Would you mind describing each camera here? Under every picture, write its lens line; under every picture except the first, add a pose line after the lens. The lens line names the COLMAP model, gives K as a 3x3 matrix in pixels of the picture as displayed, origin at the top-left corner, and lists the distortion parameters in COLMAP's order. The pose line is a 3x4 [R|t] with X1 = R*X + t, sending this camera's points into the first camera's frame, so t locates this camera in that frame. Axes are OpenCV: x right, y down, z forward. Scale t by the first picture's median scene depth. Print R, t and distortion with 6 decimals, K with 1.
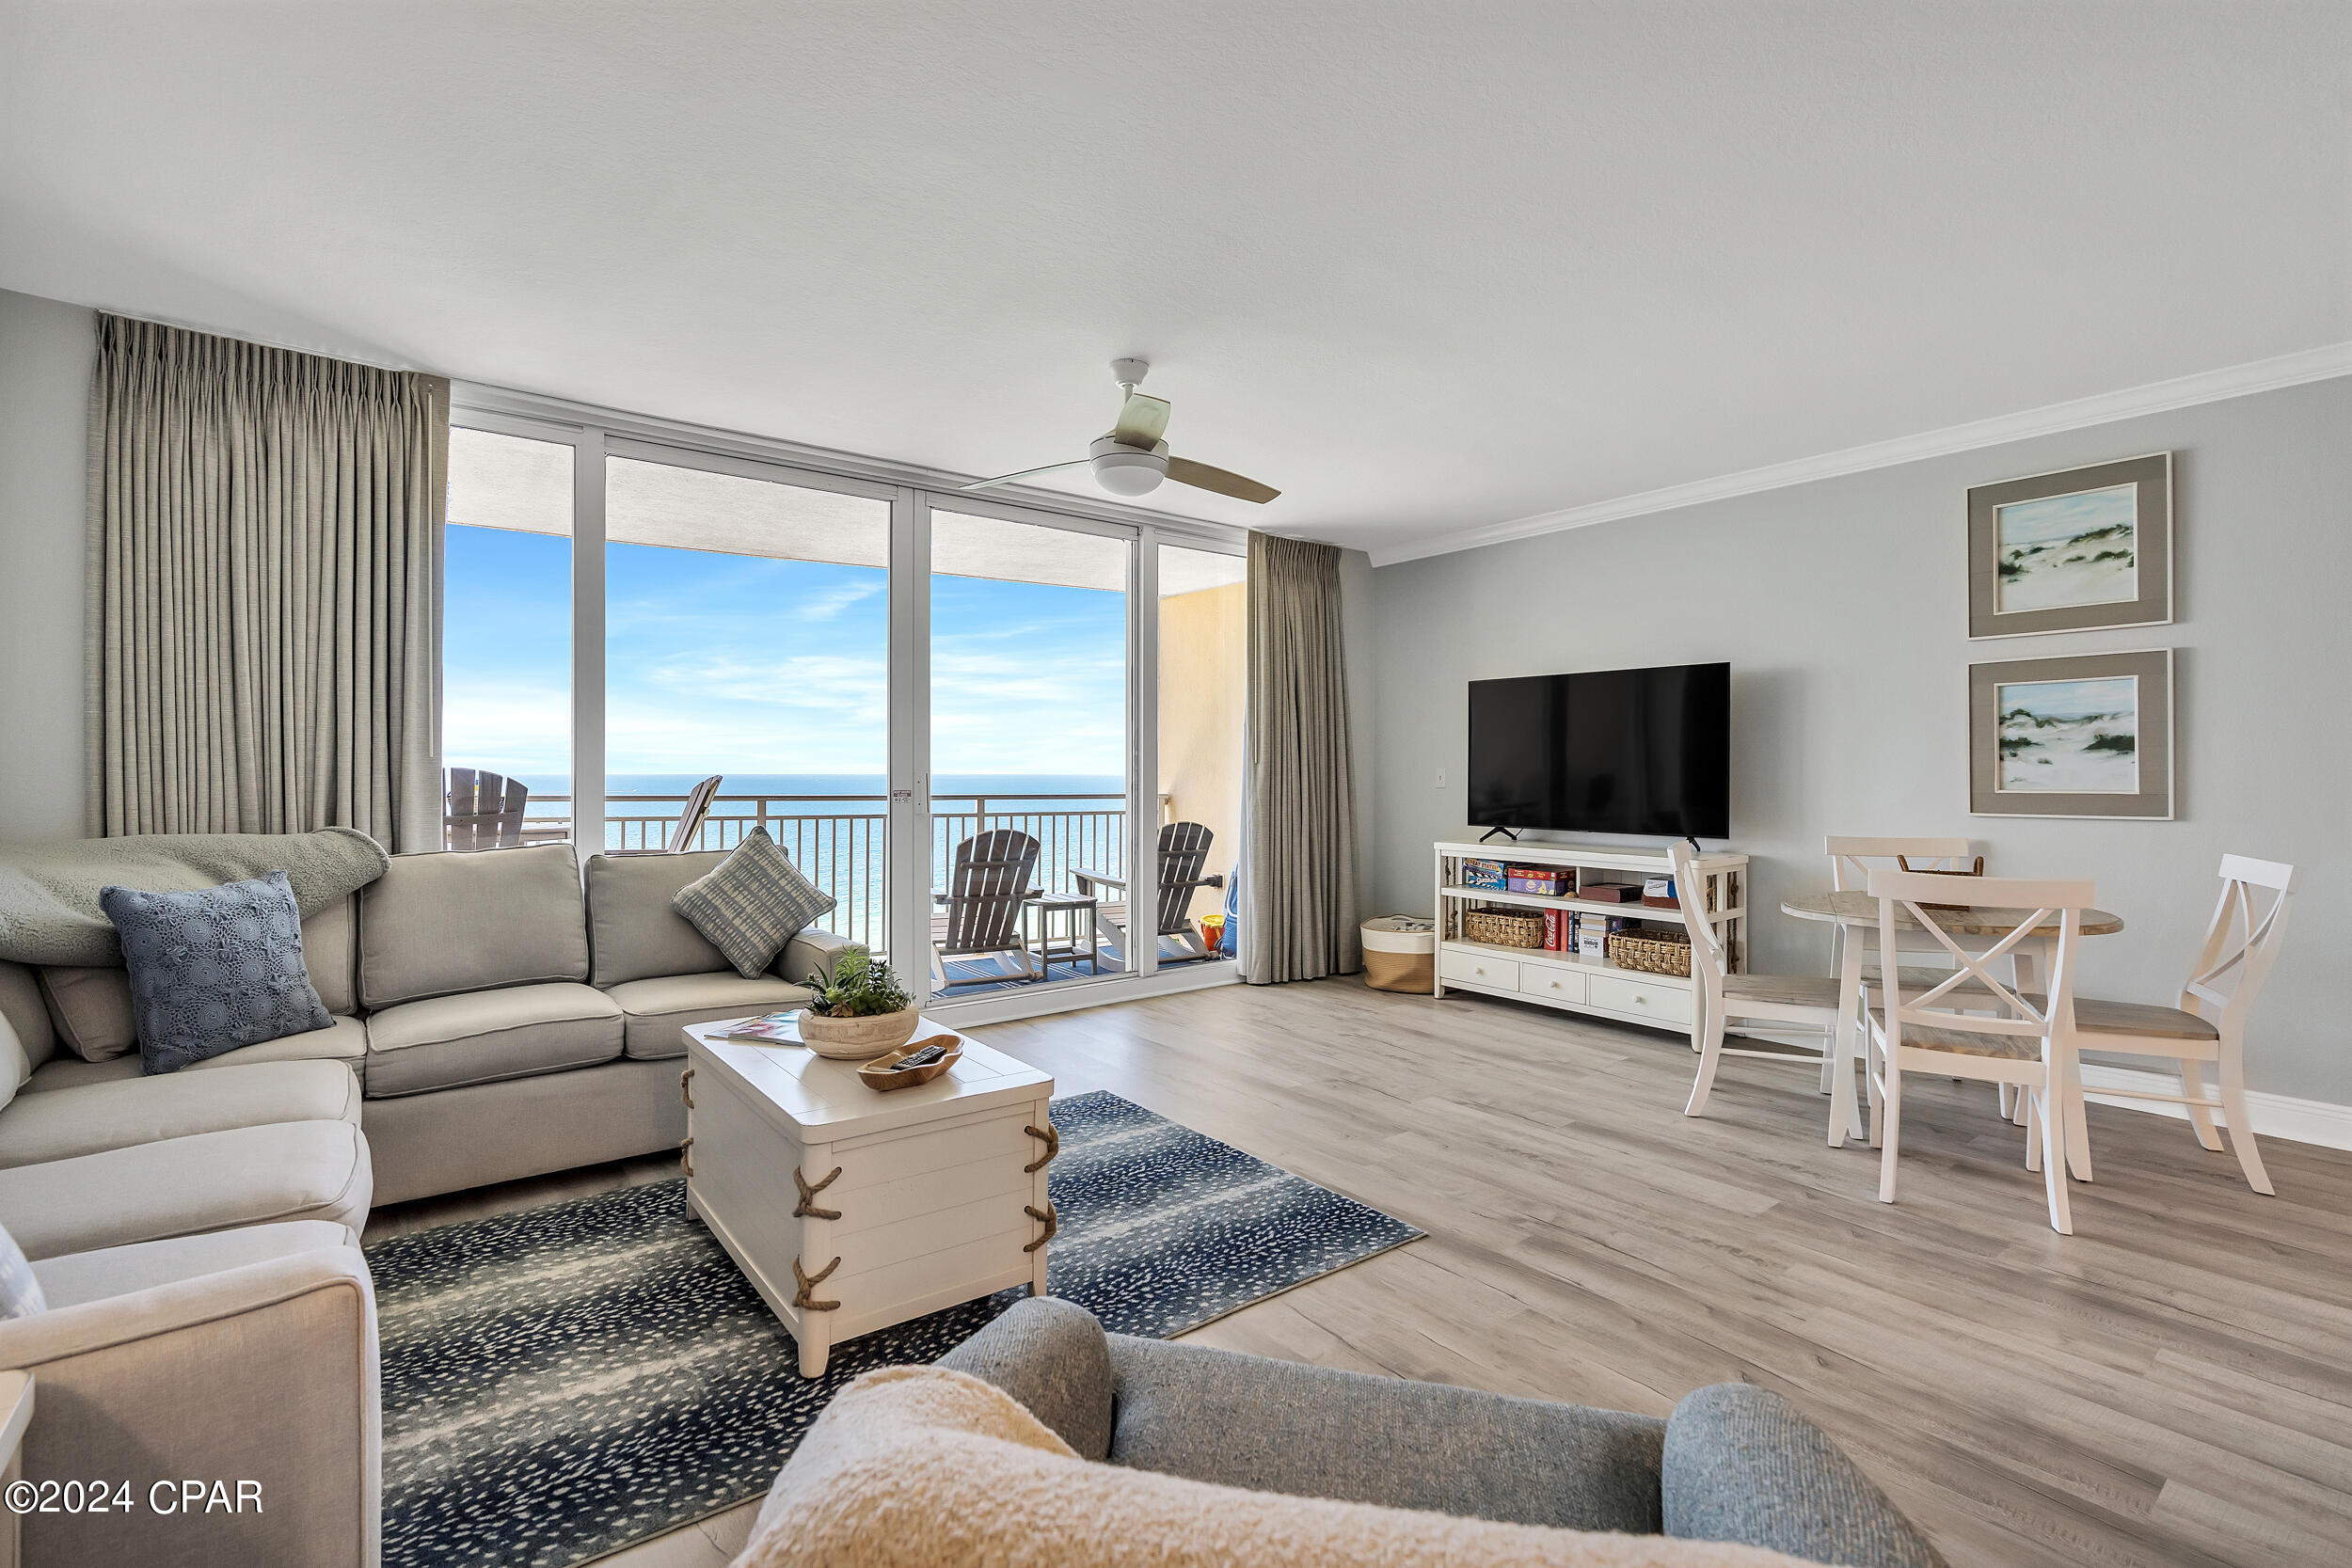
lens RADIAL K [[1064.6, 0, 1177.8], [0, 1064.6, 779.0], [0, 0, 1]] dist [-0.011621, 0.004194]
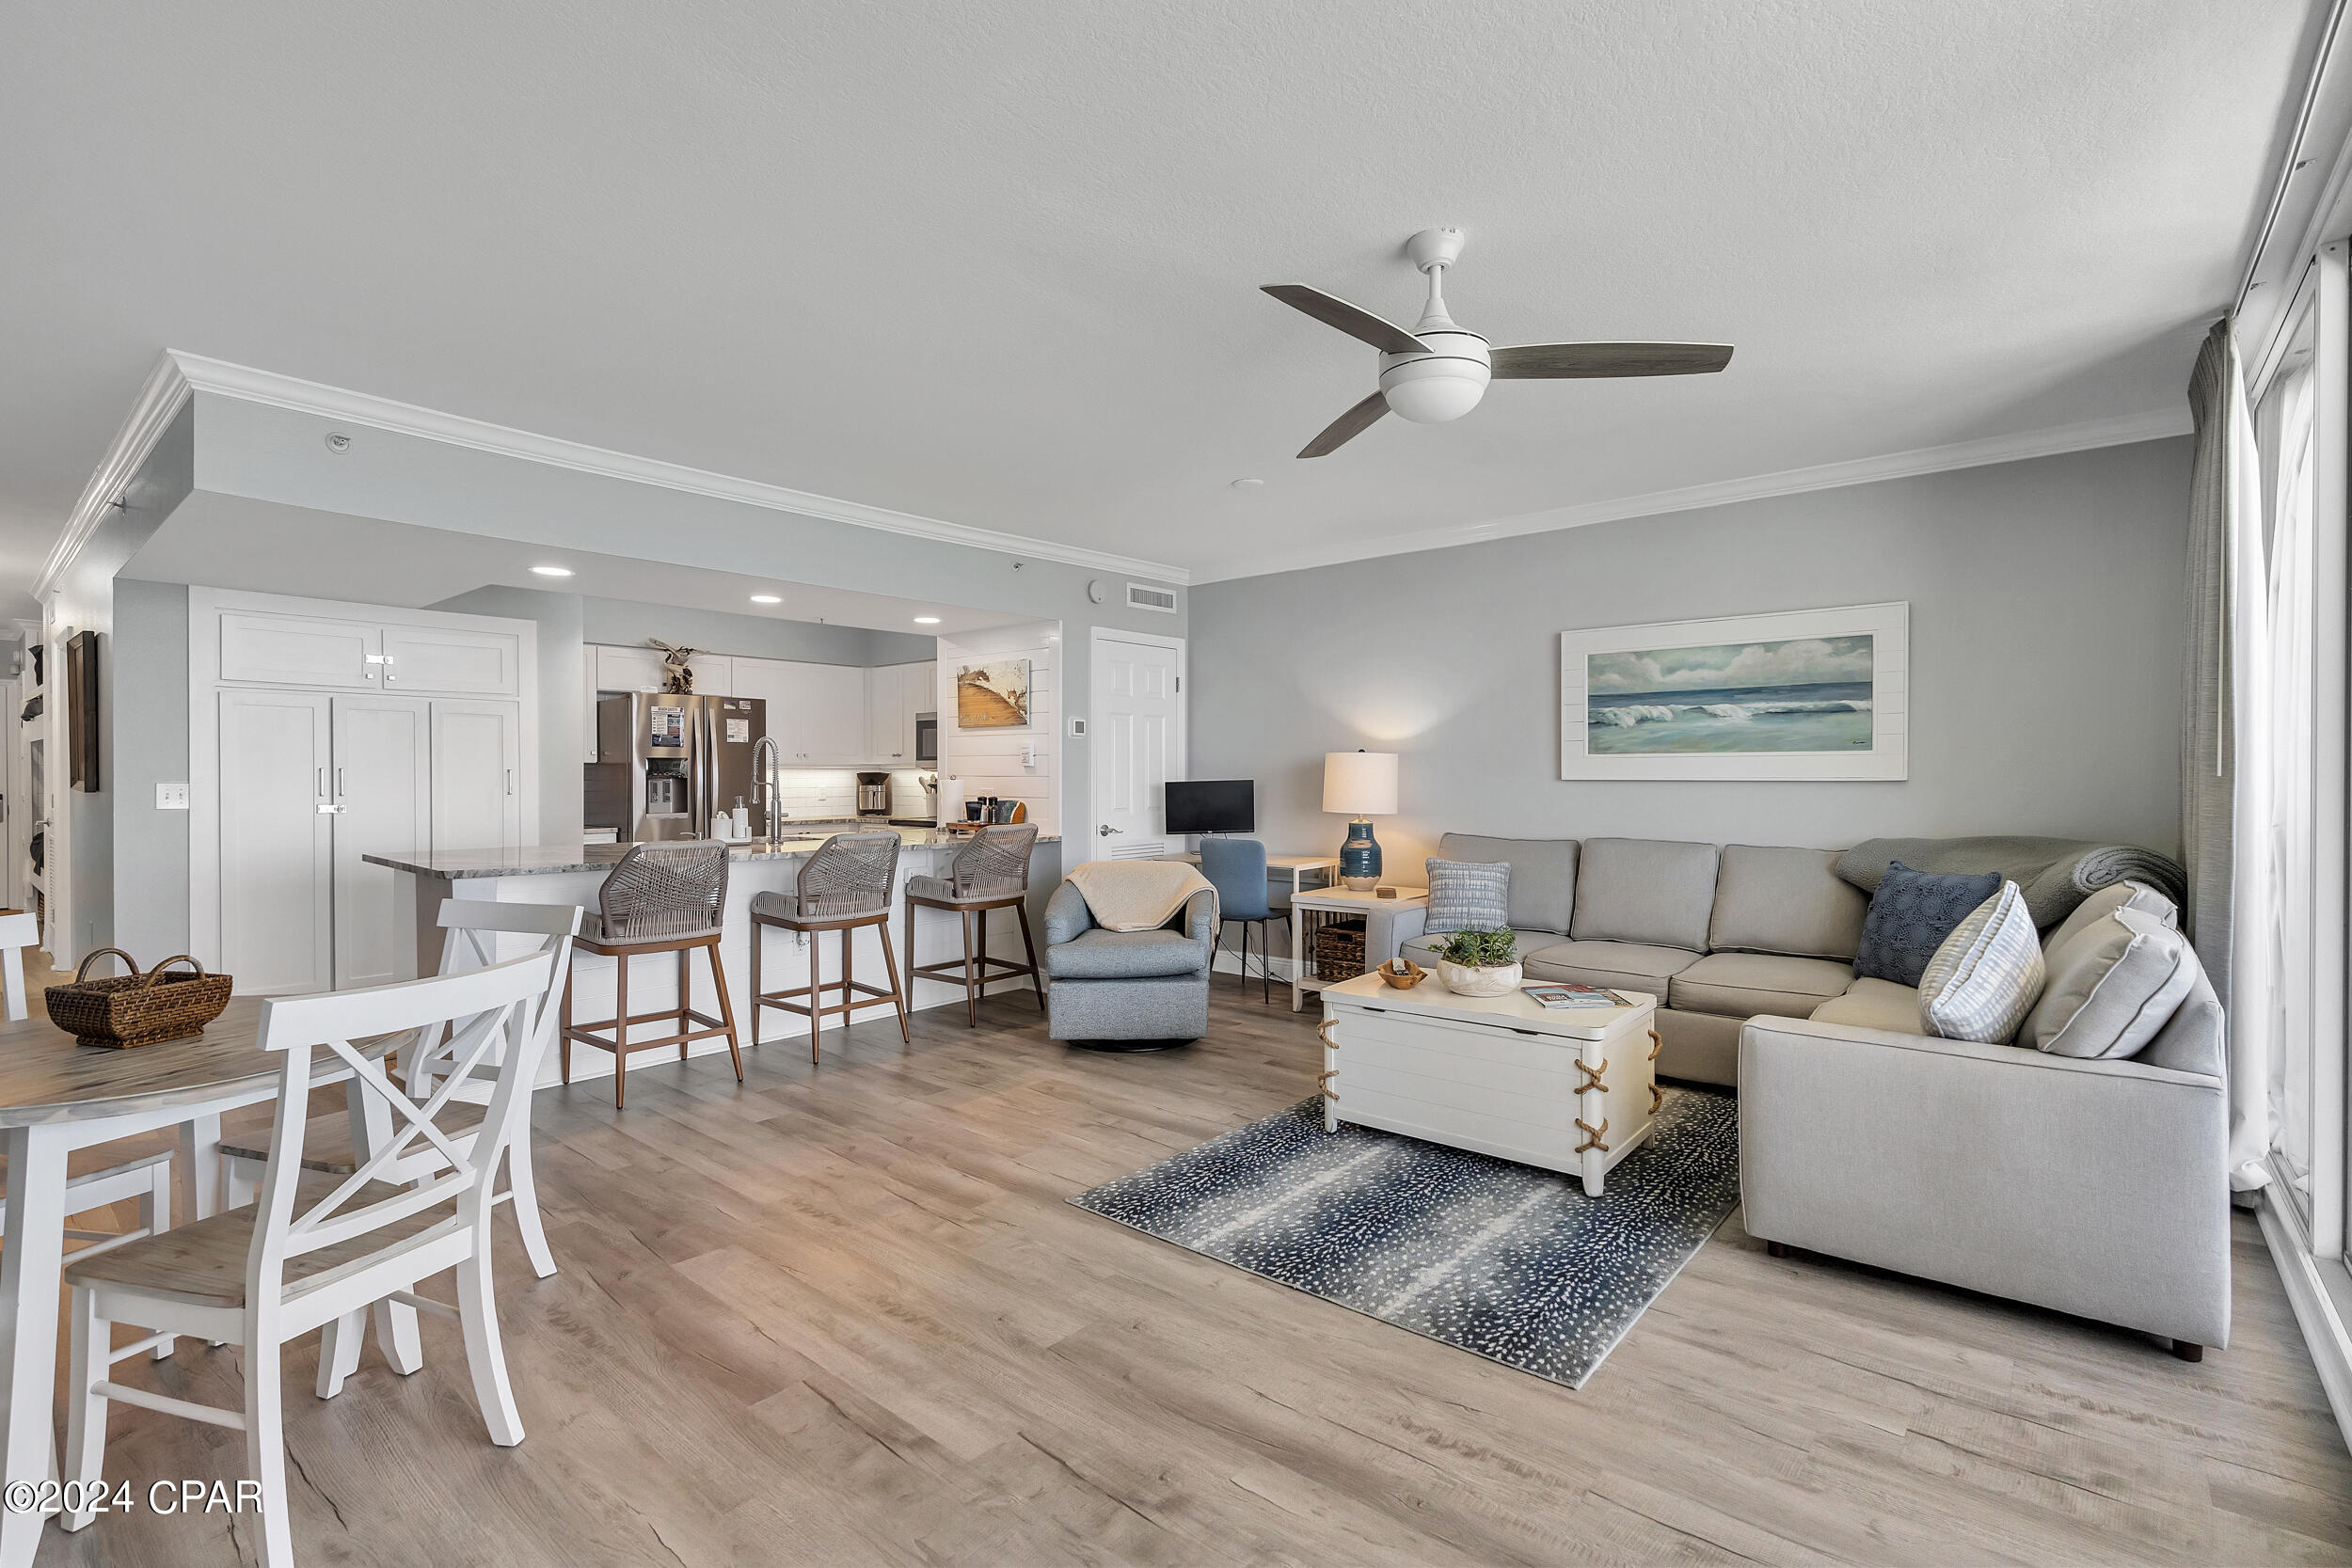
lens RADIAL K [[1064.6, 0, 1181.4], [0, 1064.6, 776.6], [0, 0, 1]] dist [-0.011621, 0.004194]
pose [[-0.979442, 0.001805, -0.201719, 0.237630], [-0.000187, 0.999951, 0.009853, -0.026381], [0.201727, 0.009688, -0.979394, 1.481292]]
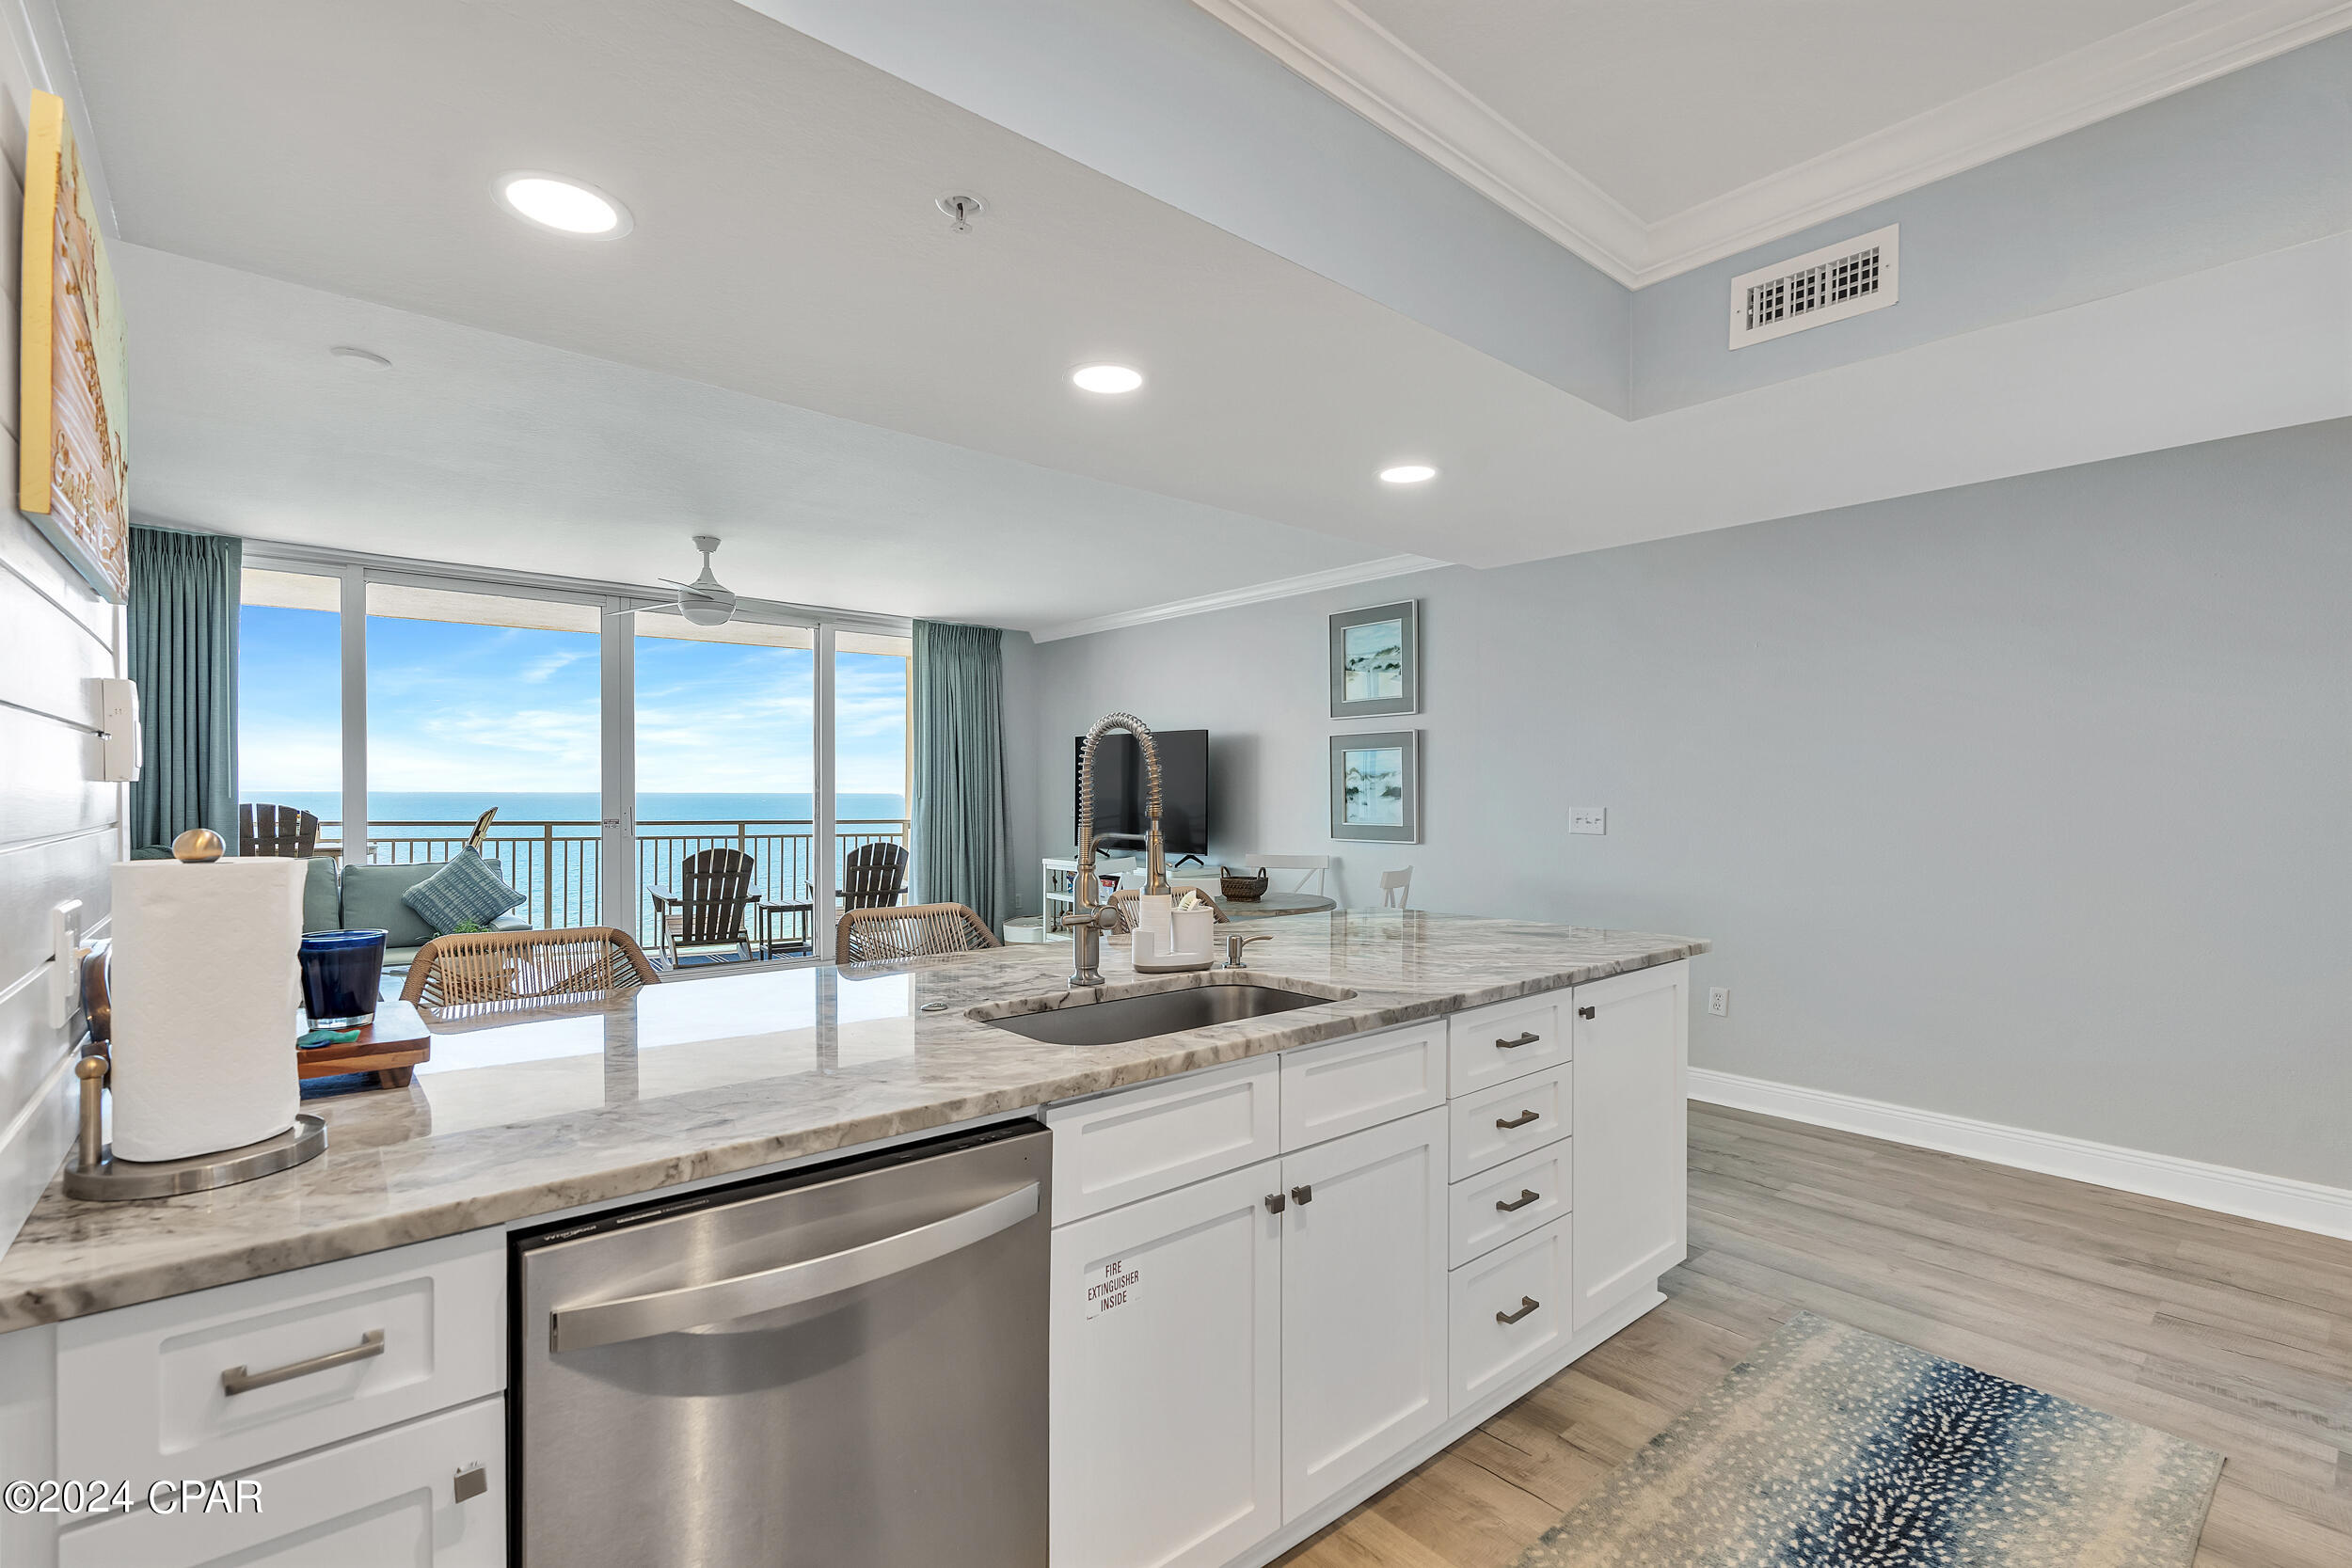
lens RADIAL K [[1064.6, 0, 1177.5], [0, 1064.6, 804.0], [0, 0, 1]] dist [-0.011621, 0.004194]
pose [[0.999124, 0.003536, 0.041692, 0.491044], [-0.003742, 0.999981, 0.004884, -0.022090], [-0.041674, -0.005036, 0.999119, -0.463472]]
